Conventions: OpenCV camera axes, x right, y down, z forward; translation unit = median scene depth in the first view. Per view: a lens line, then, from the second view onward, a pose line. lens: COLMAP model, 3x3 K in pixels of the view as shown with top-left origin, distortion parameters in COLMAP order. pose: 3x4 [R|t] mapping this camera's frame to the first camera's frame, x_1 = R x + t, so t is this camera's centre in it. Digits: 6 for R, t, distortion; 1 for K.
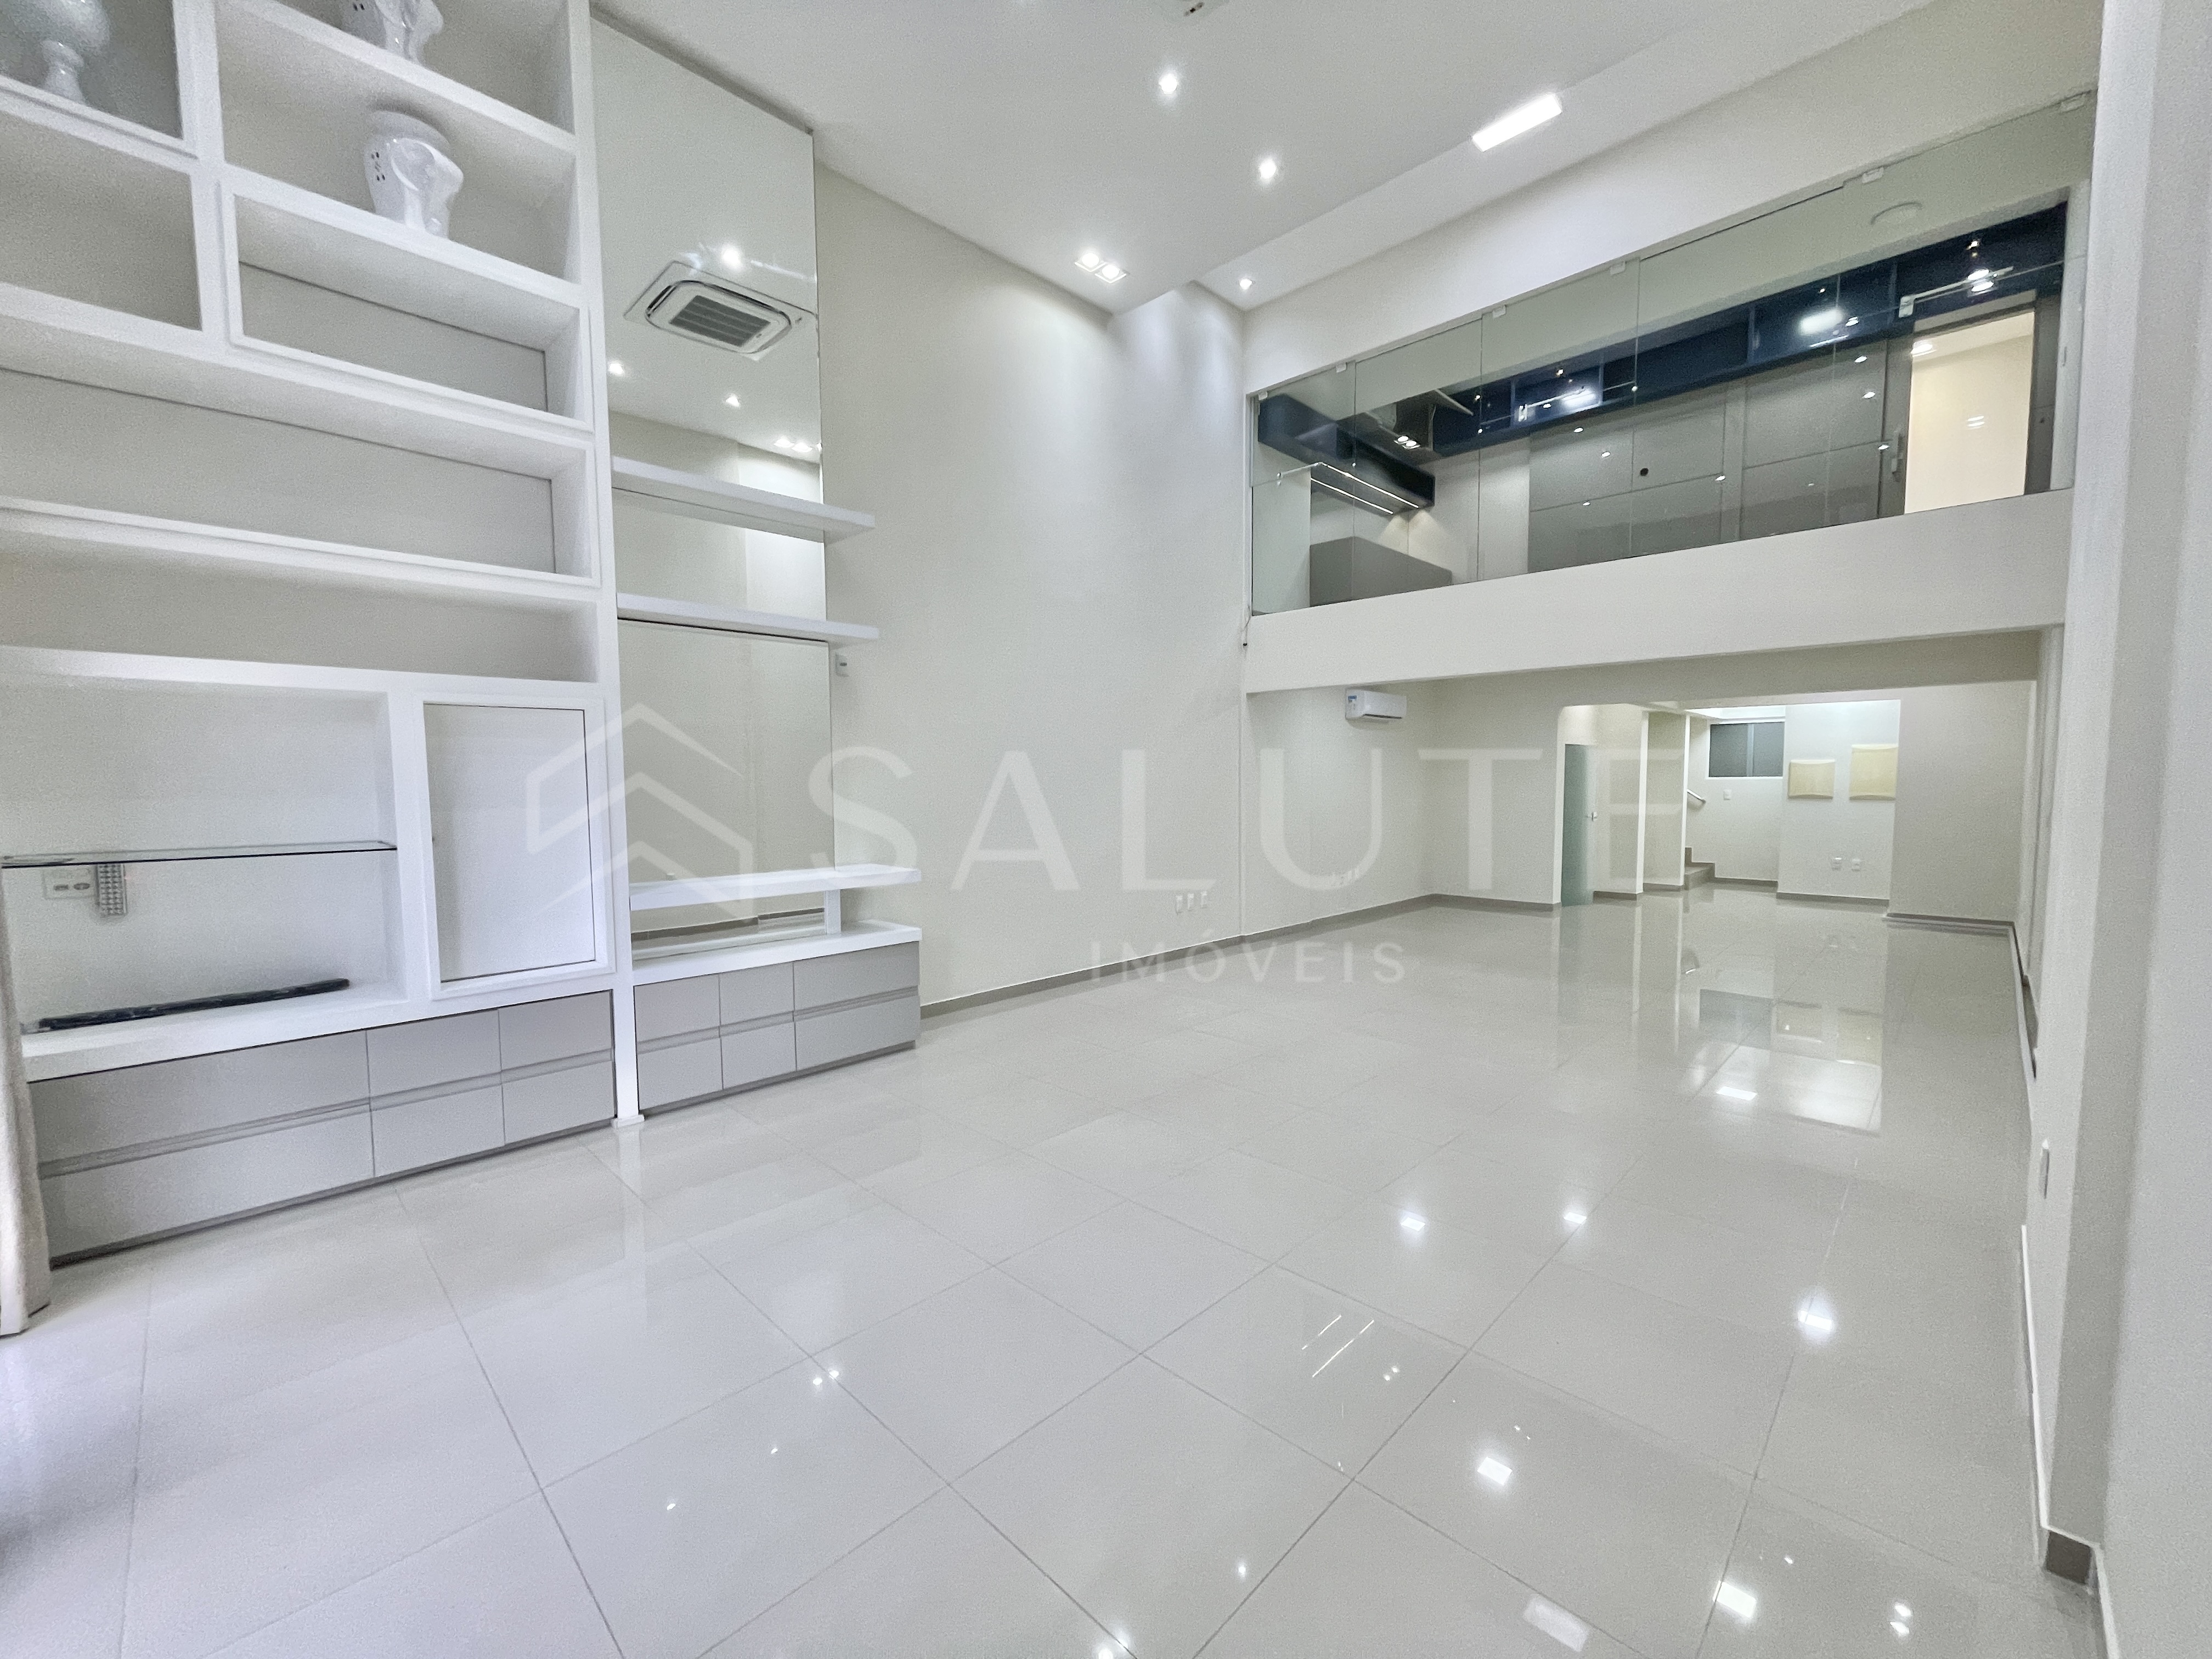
lens RADIAL K [[899.8, 0, 1108.9], [0, 899.8, 836.7], [0, 0, 1]] dist [0.007194, 0.000578]
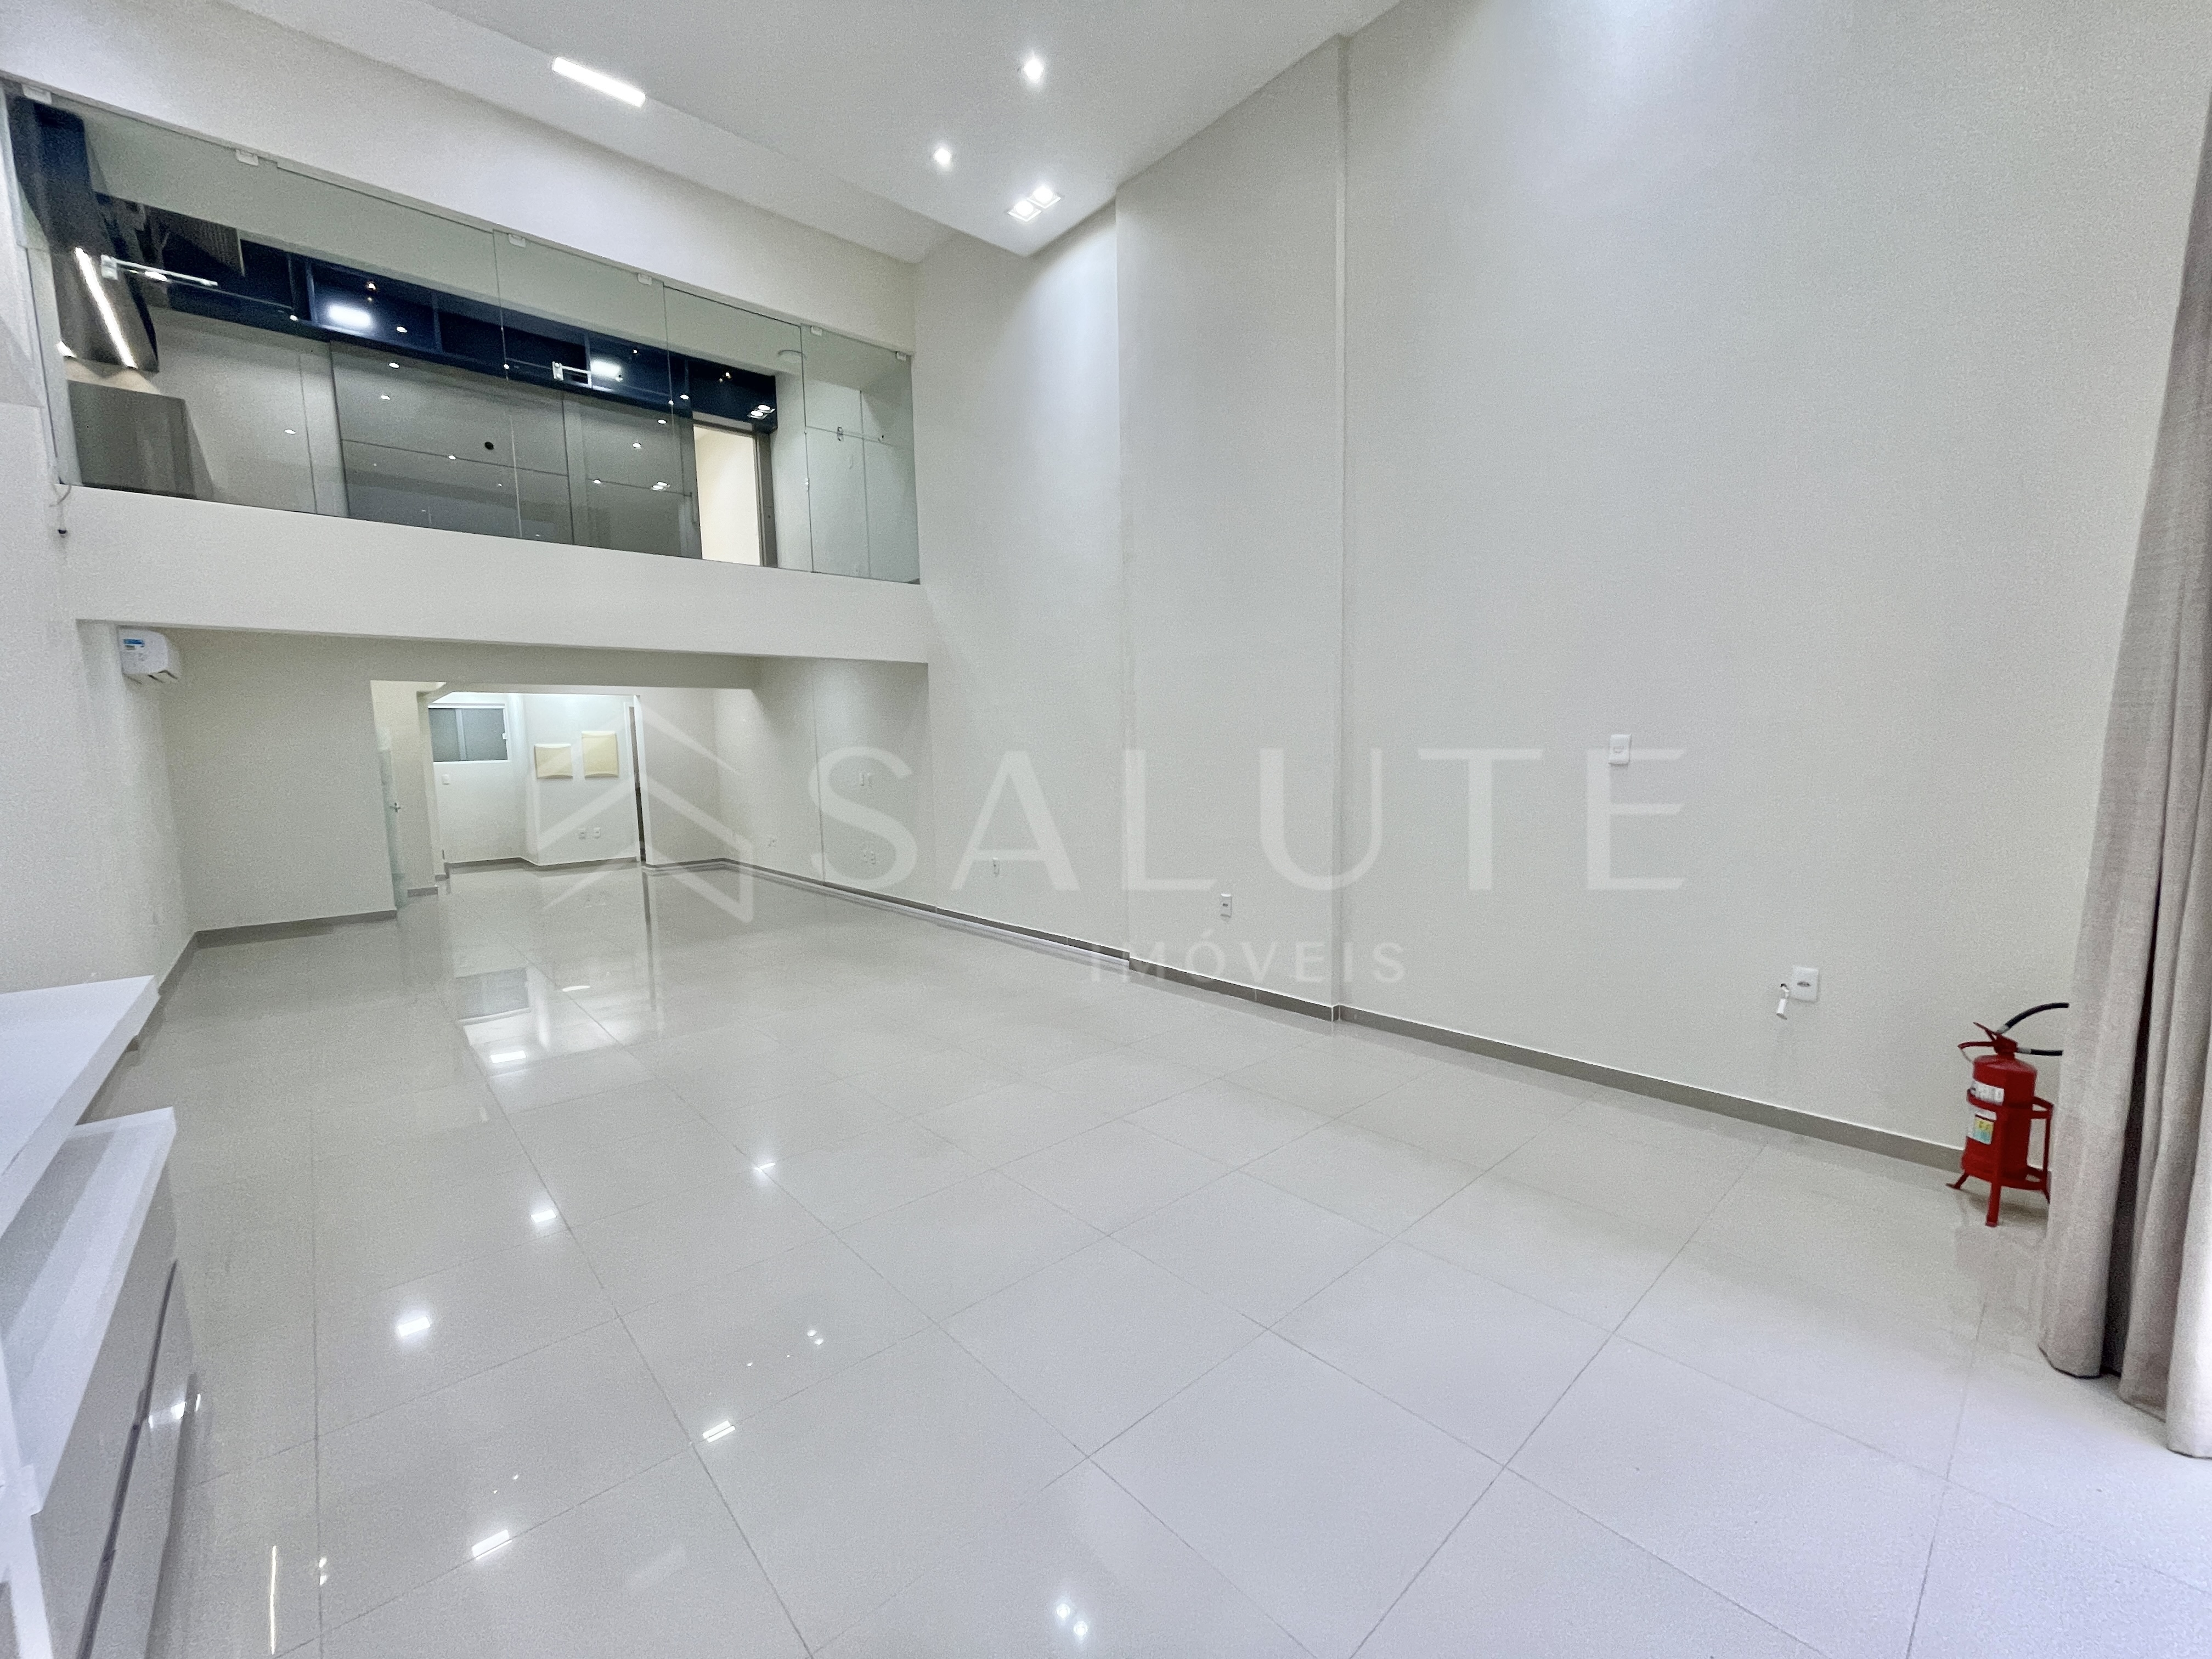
lens RADIAL K [[885.6, 0, 1104.6], [0, 885.6, 835.8], [0, 0, 1]] dist [-0.001374, -0.000170]
pose [[0.072049, -0.097066, 0.992667, -0.377426], [0.084820, 0.992244, 0.090868, -0.019417], [-0.993788, 0.077651, 0.079723, 0.324854]]
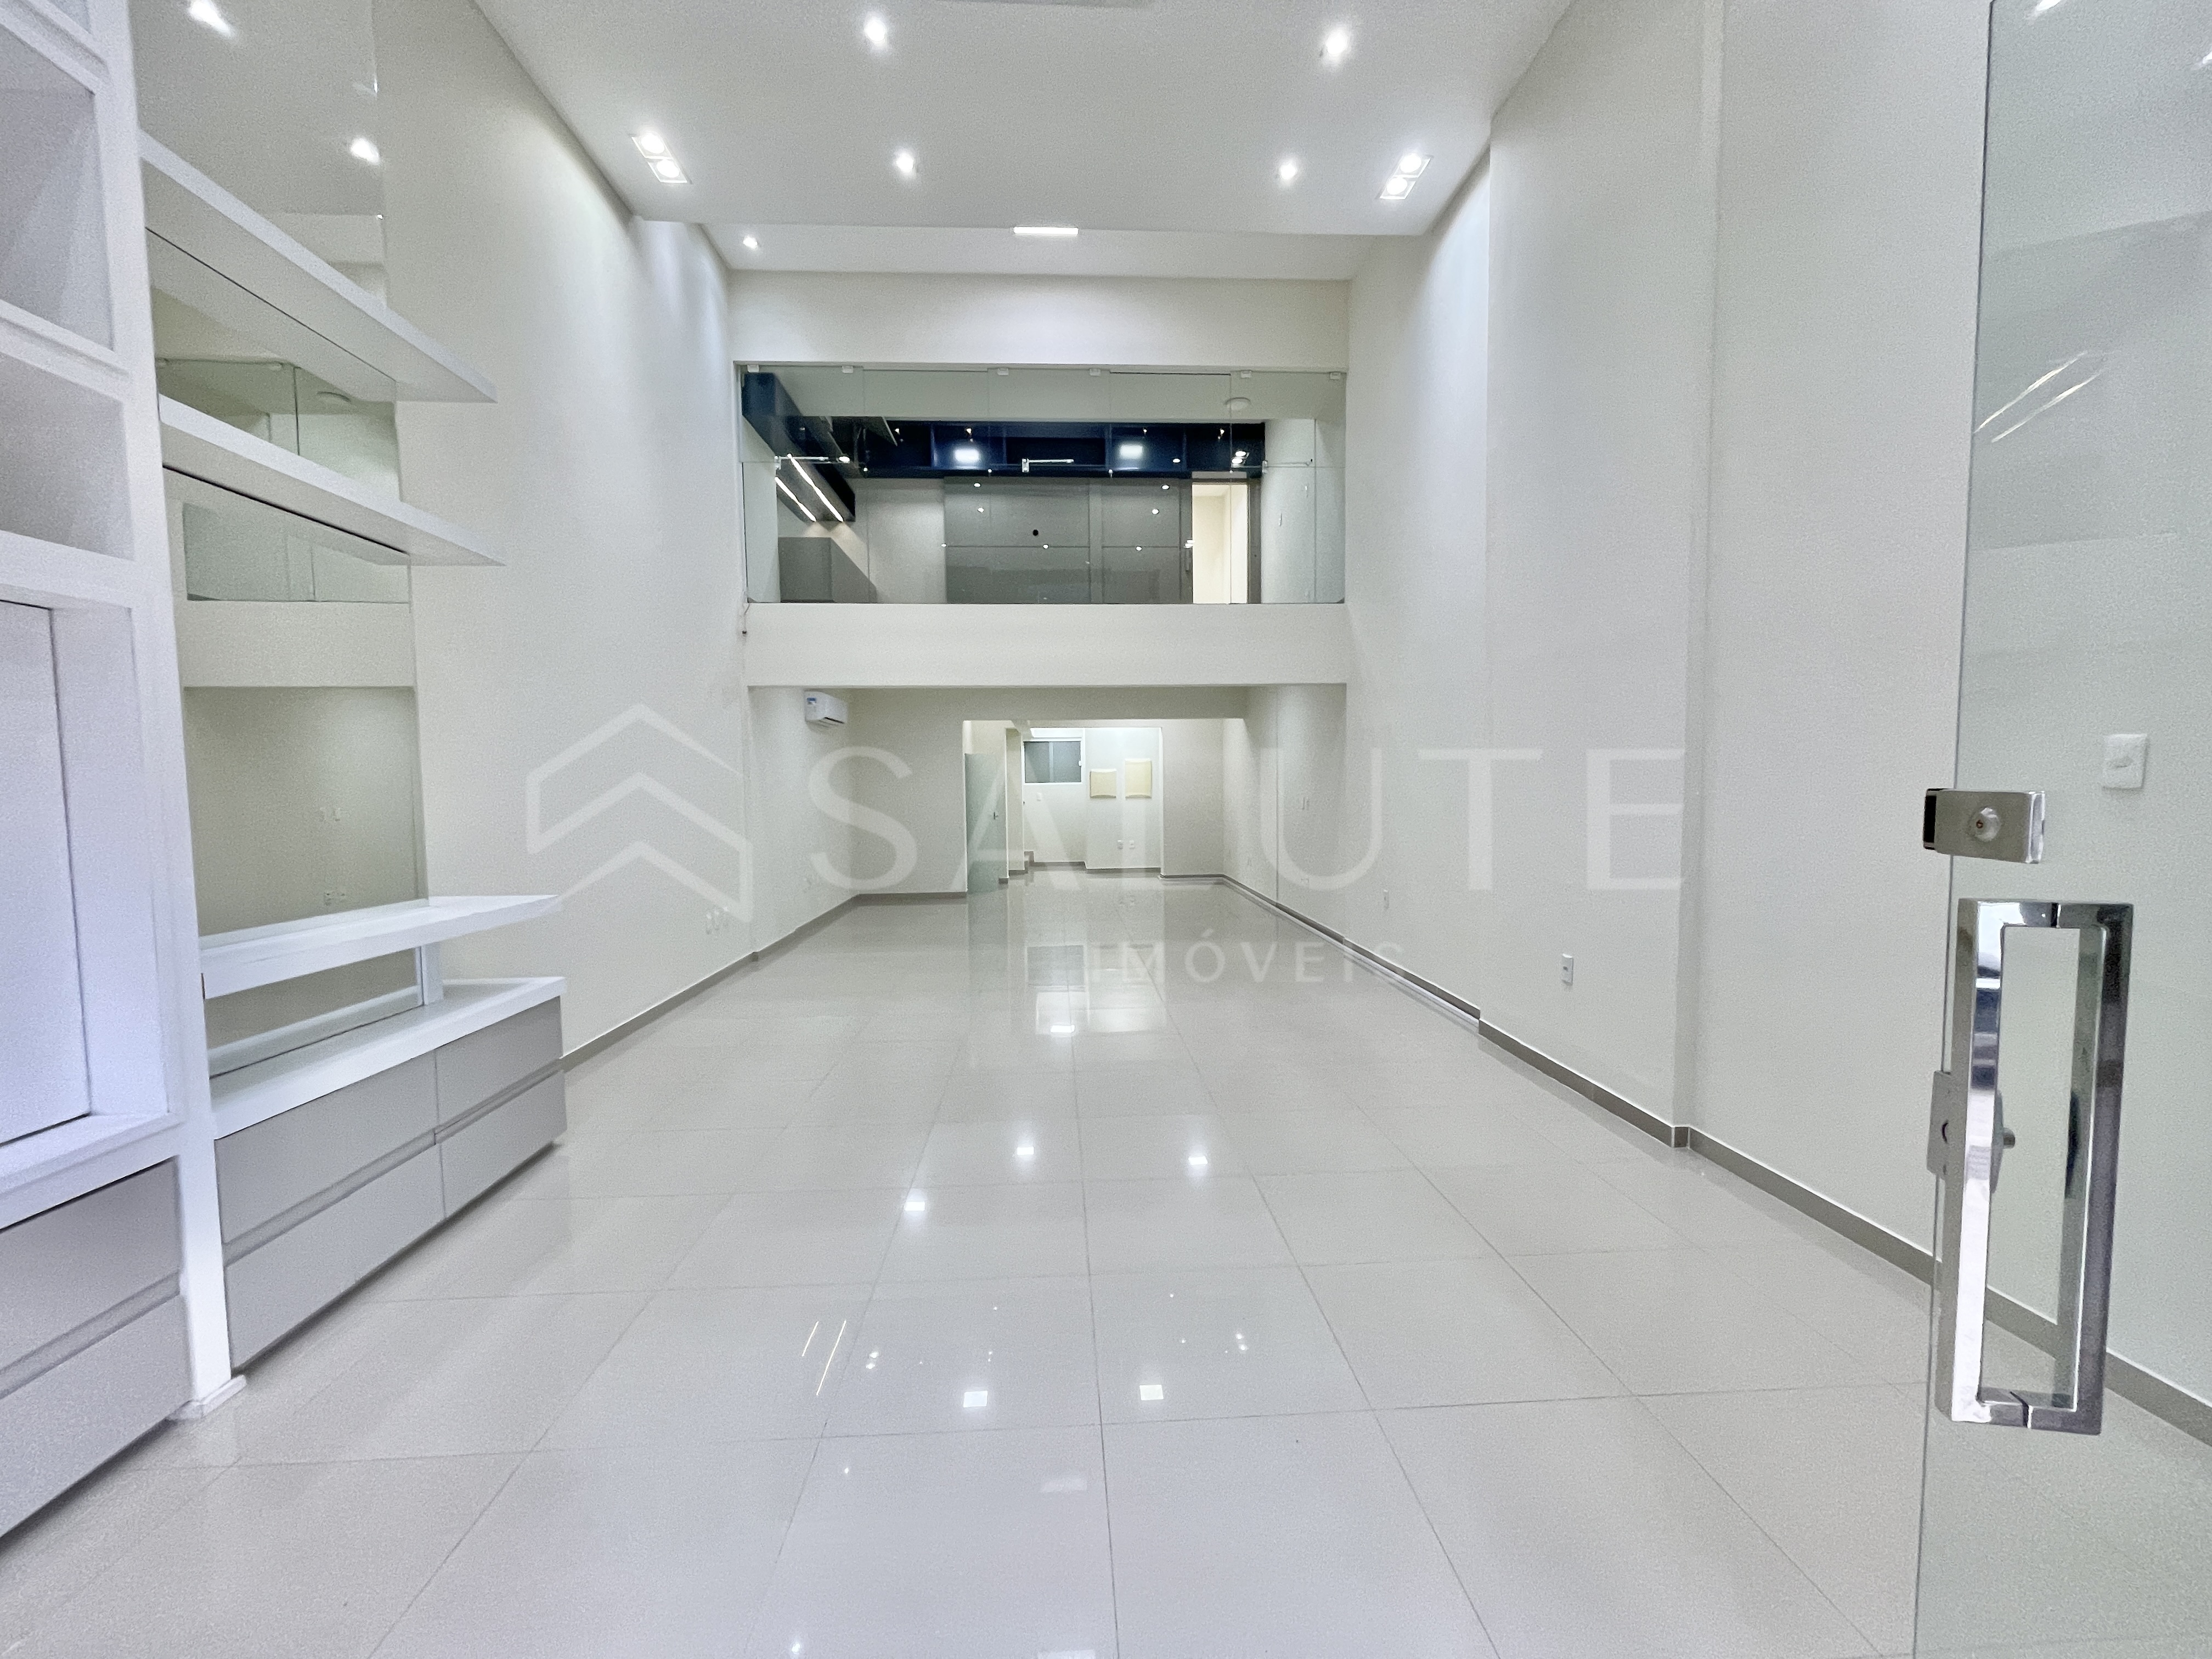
lens RADIAL K [[889.9, 0, 1103.1], [0, 889.9, 839.5], [0, 0, 1]] dist [-0.008661, 0.000430]
pose [[0.680109, -0.046703, 0.731622, -0.275642], [0.054883, 0.998412, 0.012715, 0.004140], [-0.731053, 0.031506, 0.681592, 0.128622]]
